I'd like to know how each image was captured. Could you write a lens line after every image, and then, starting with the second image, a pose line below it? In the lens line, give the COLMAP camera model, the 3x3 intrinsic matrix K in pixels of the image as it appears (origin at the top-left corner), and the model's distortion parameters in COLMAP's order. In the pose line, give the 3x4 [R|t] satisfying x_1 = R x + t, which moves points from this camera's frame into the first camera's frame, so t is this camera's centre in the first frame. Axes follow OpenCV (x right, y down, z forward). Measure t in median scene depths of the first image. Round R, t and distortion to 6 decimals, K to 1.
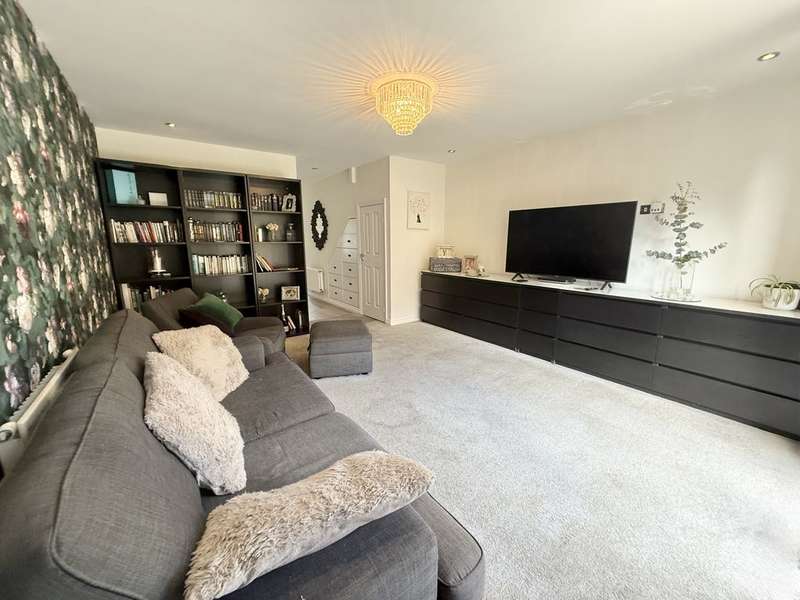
lens RADIAL K [[319.6, 0, 400.0], [0, 319.6, 300.0], [0, 0, 1]] dist [0.002095, -0.000041]
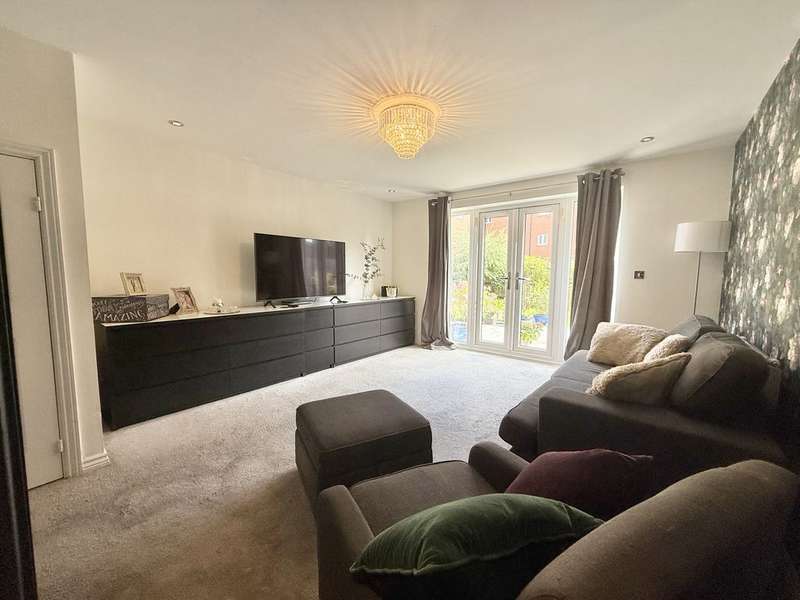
lens RADIAL K [[319.6, 0, 400.0], [0, 319.6, 300.0], [0, 0, 1]] dist [0.002095, -0.000041]
pose [[-0.254531, -0.091925, 0.962686, -0.848005], [0.176873, 0.974255, 0.139794, -0.202462], [-0.950752, 0.205855, -0.231719, 1.167681]]
